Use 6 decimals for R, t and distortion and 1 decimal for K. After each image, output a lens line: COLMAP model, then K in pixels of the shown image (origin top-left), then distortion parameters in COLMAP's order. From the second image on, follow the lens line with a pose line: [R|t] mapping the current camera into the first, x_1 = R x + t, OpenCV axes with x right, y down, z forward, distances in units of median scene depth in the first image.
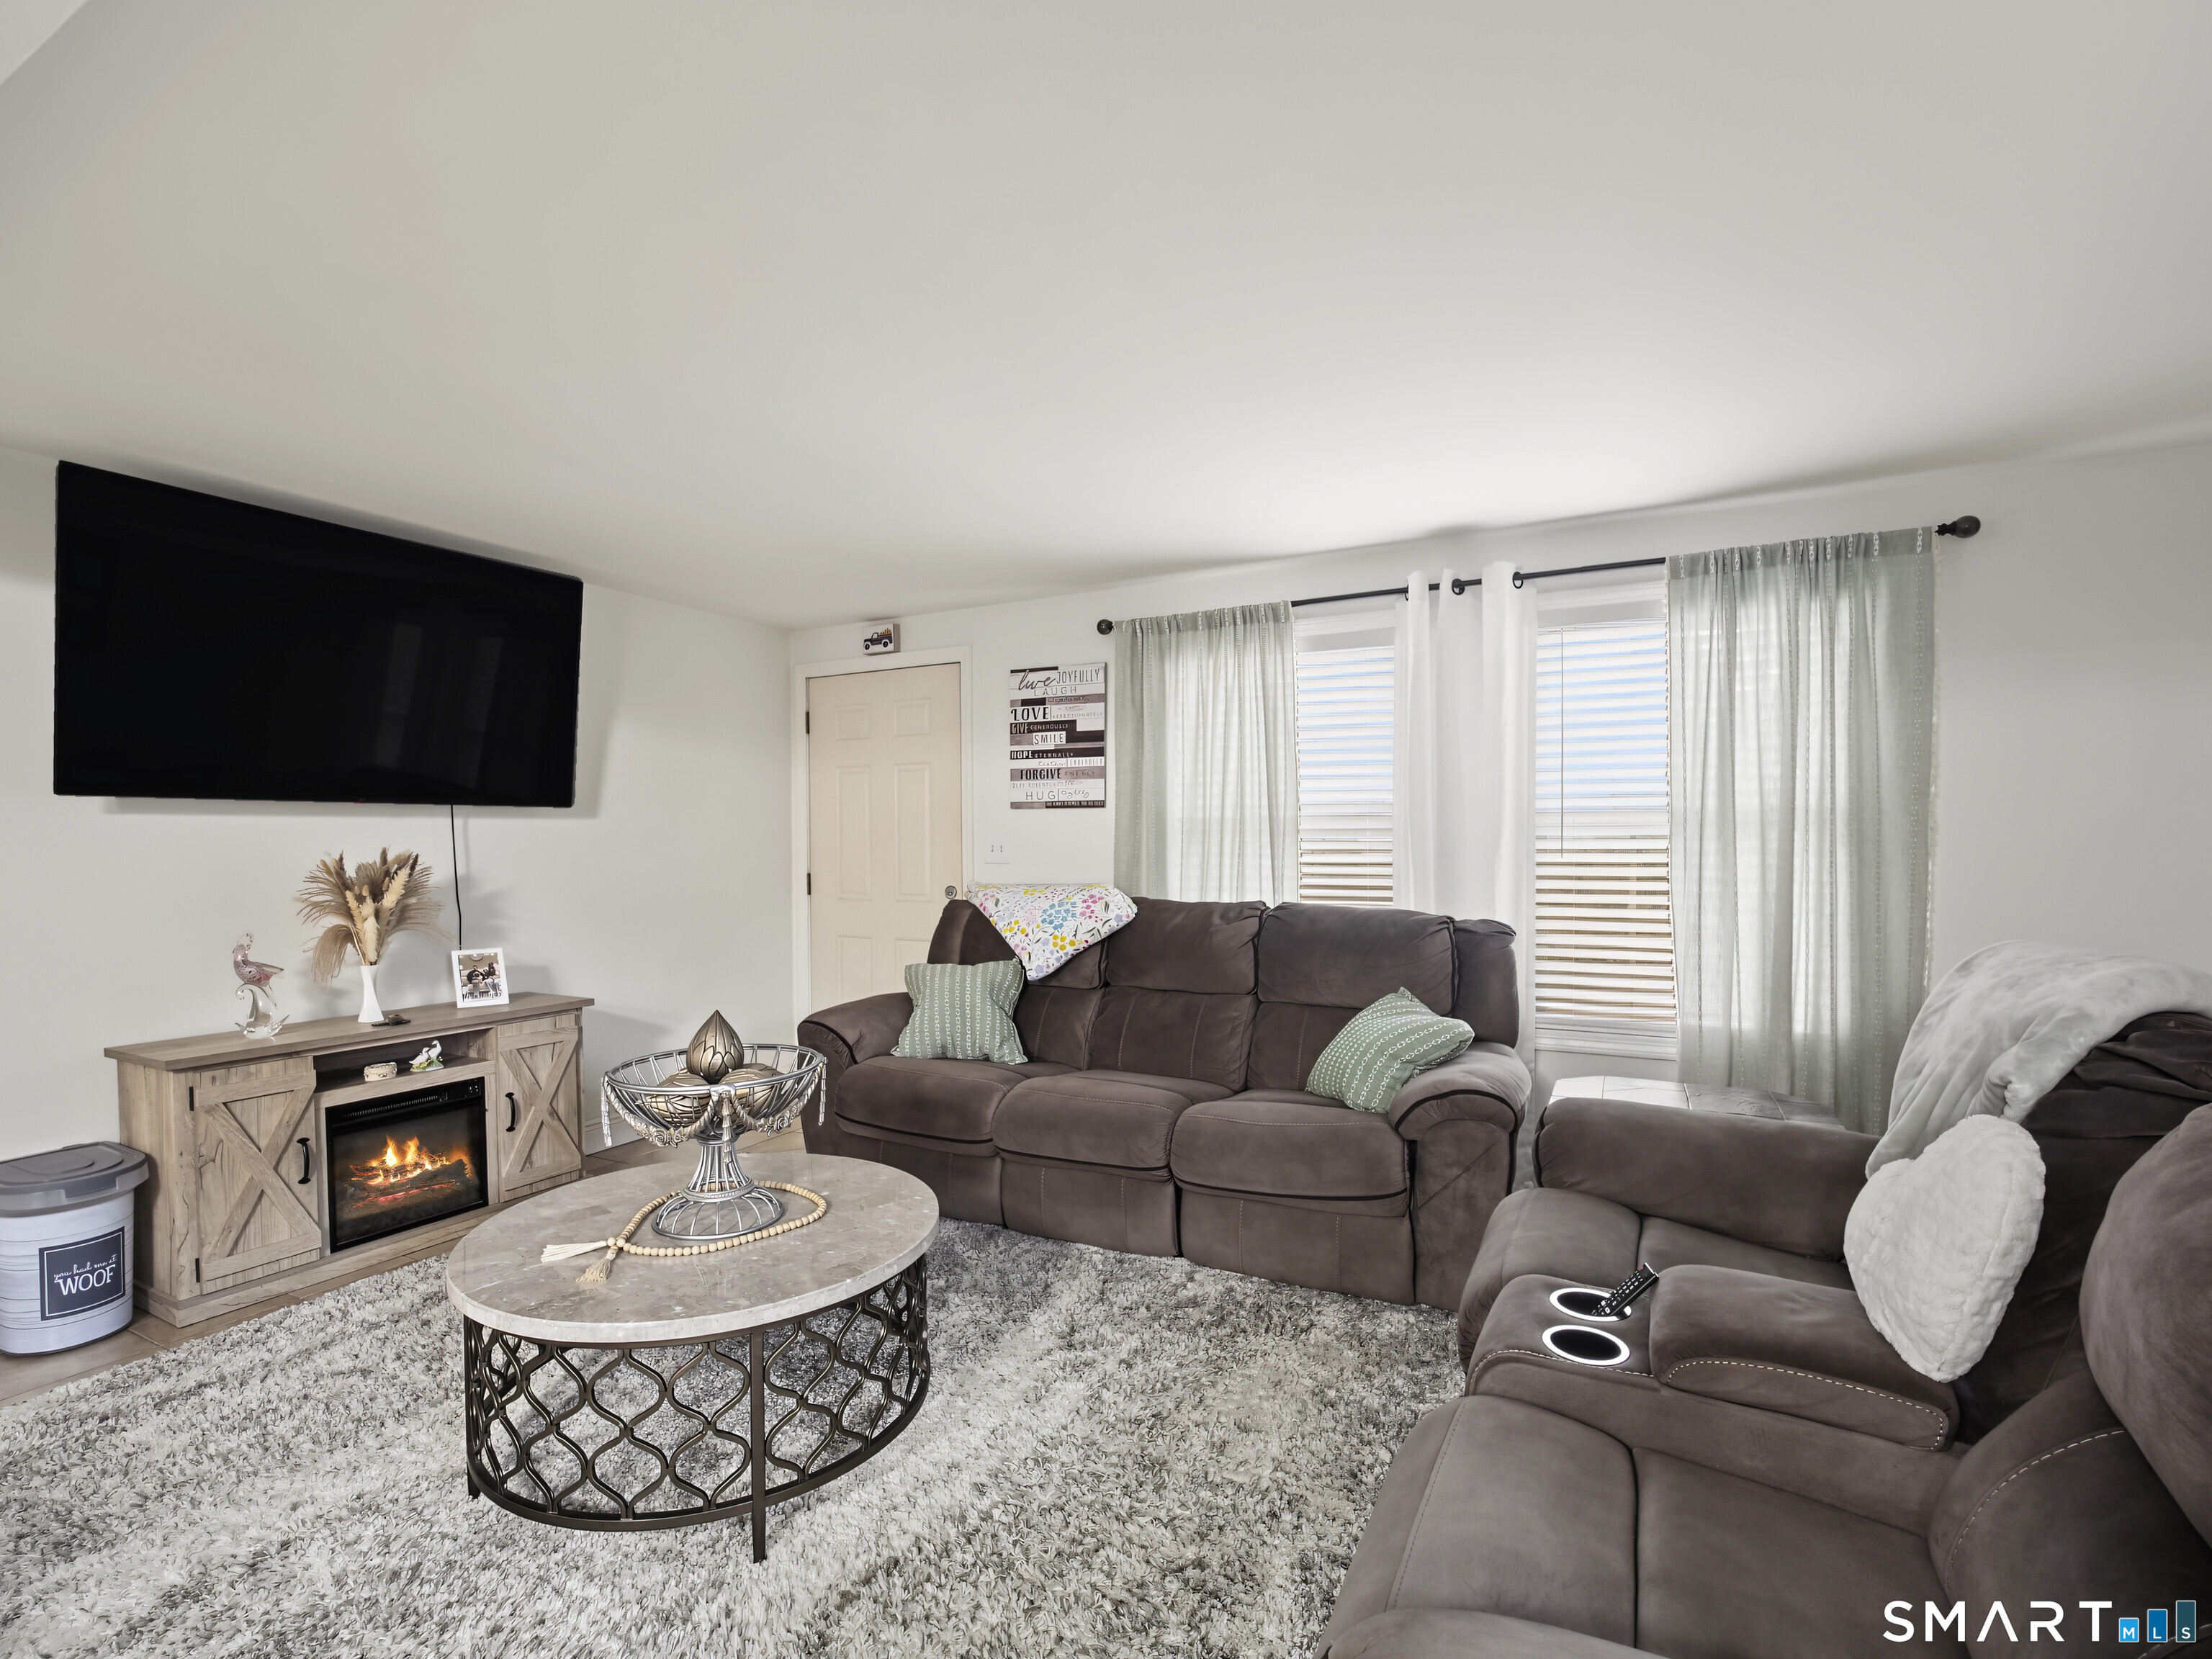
lens RADIAL K [[1025.7, 0, 1098.2], [0, 1025.7, 840.5], [0, 0, 1]] dist [-0.021305, 0.000900]
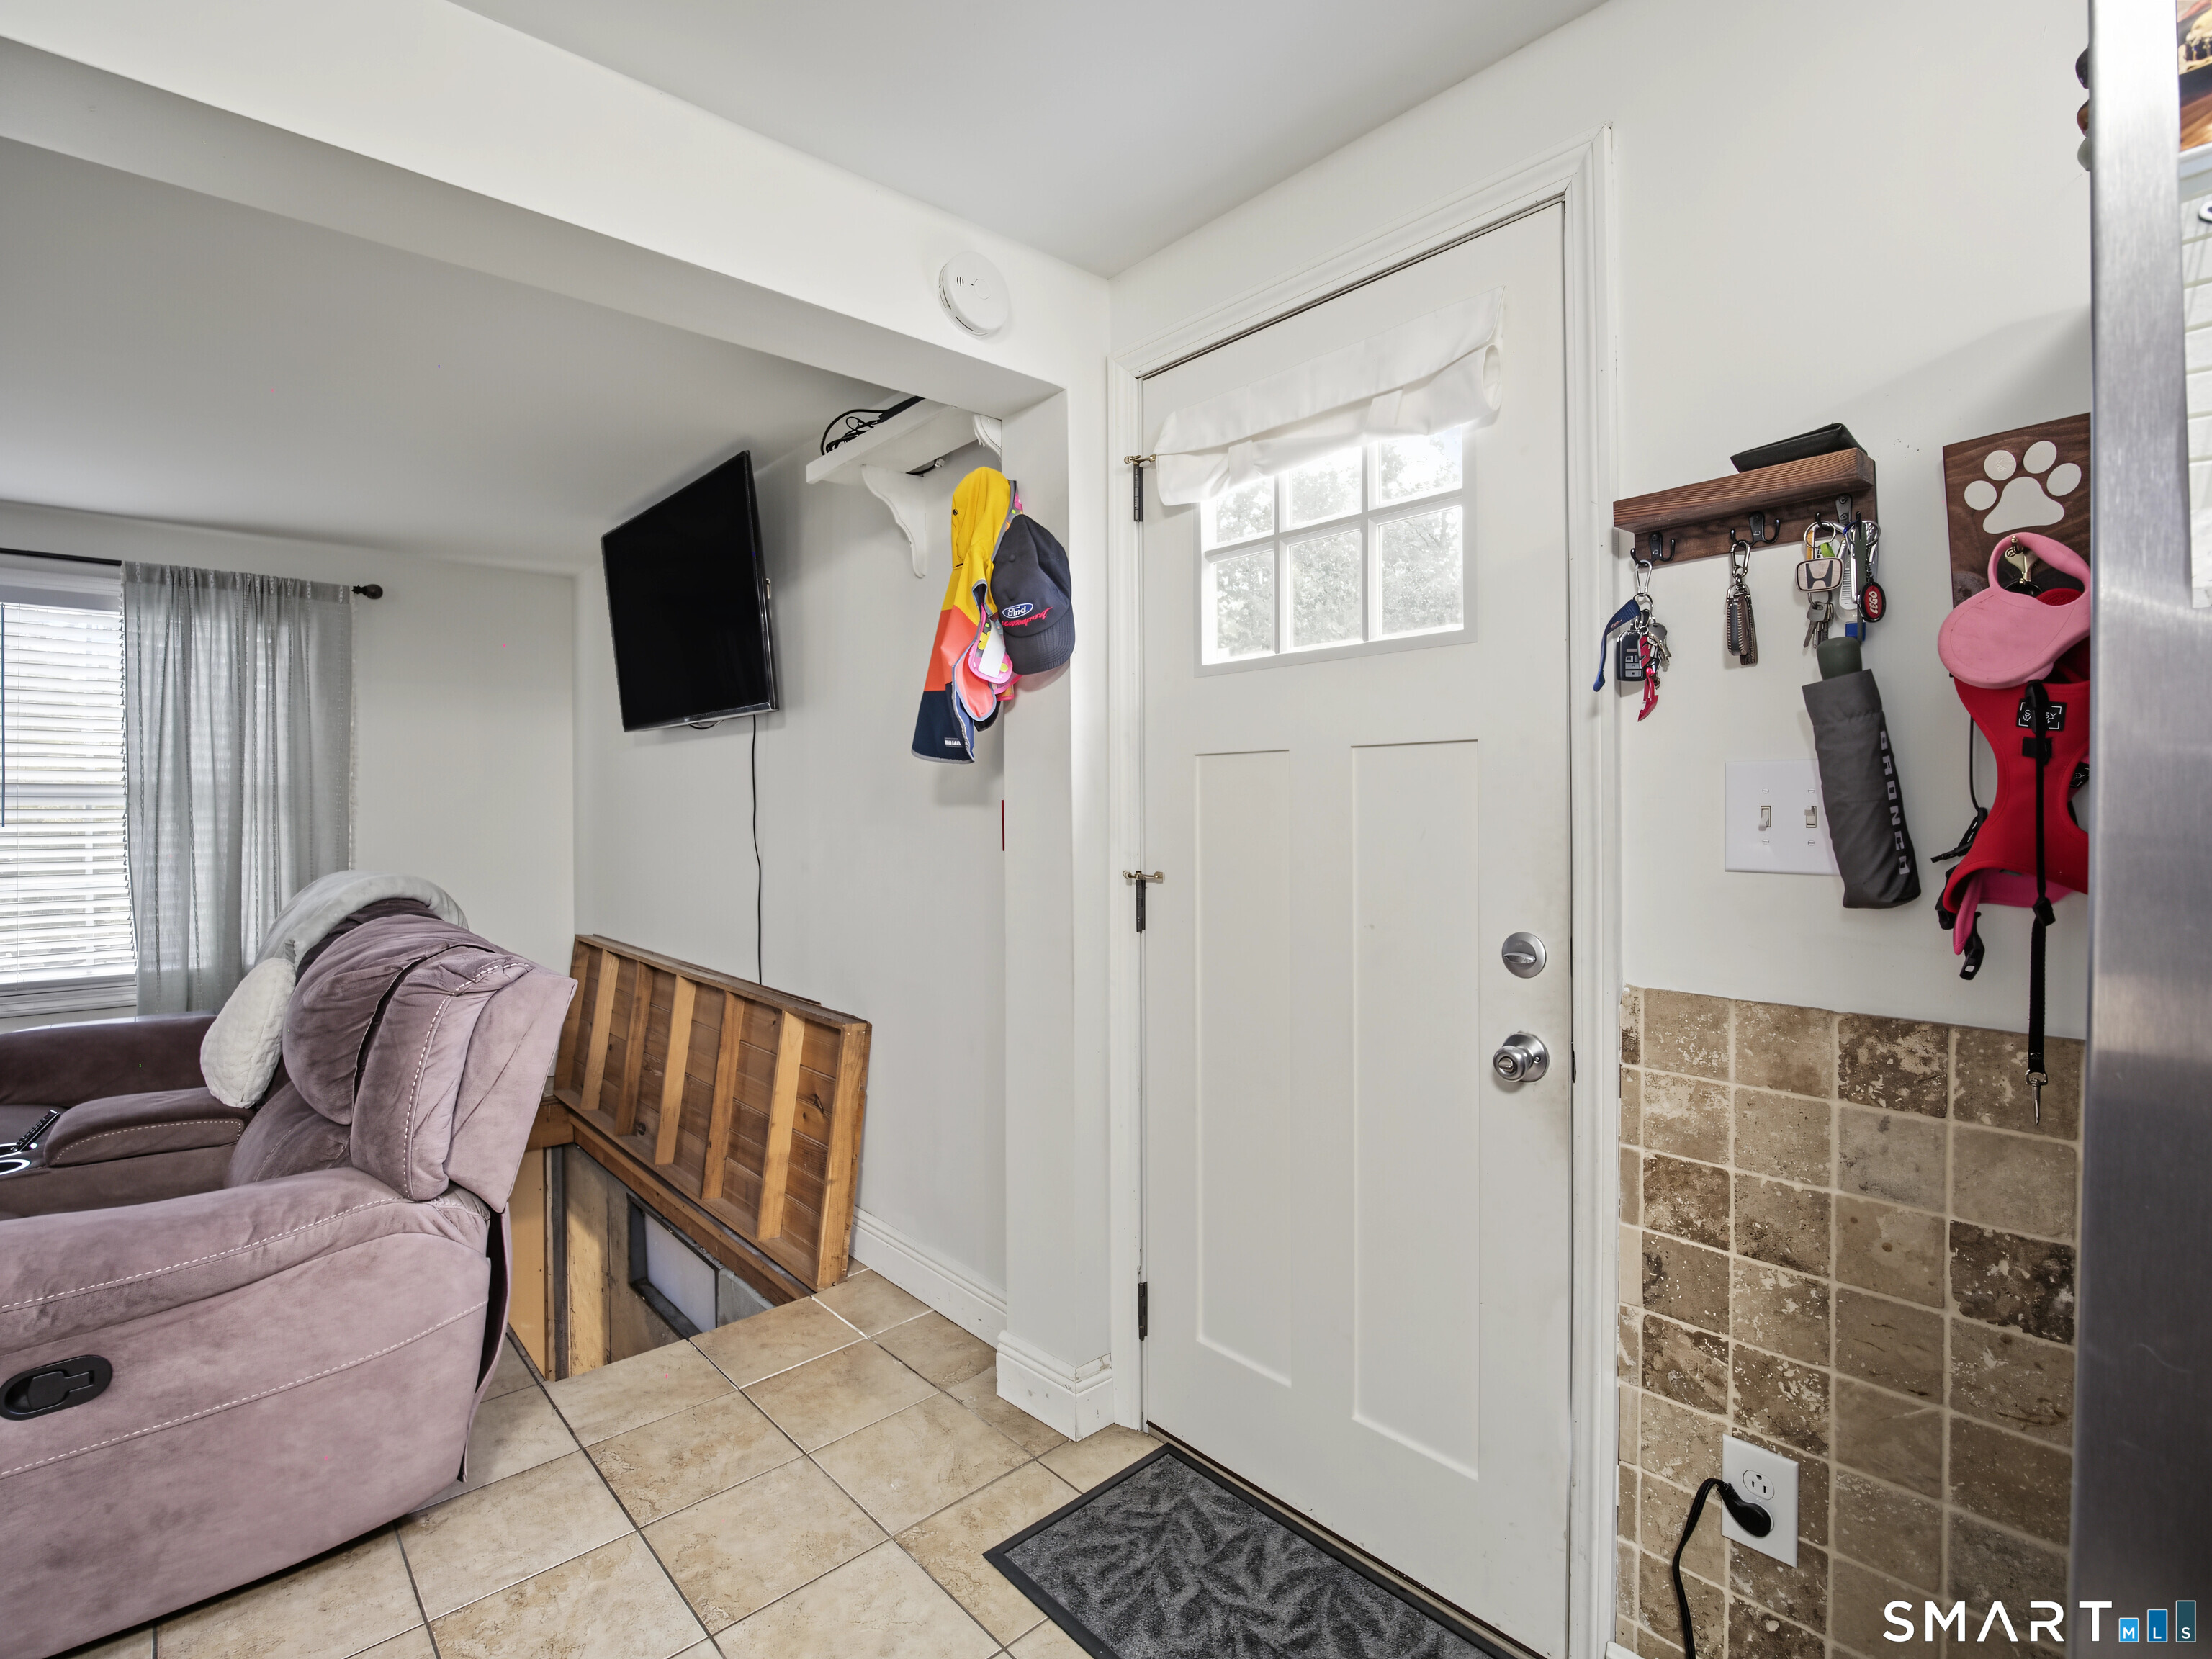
lens RADIAL K [[1025.7, 0, 1104.4], [0, 1025.7, 810.8], [0, 0, 1]] dist [-0.021305, 0.000900]
pose [[0.327761, 0.001158, 0.944760, -0.154081], [0.000678, 0.999999, -0.001461, 0.003059], [-0.944760, 0.001119, 0.327760, -0.440885]]
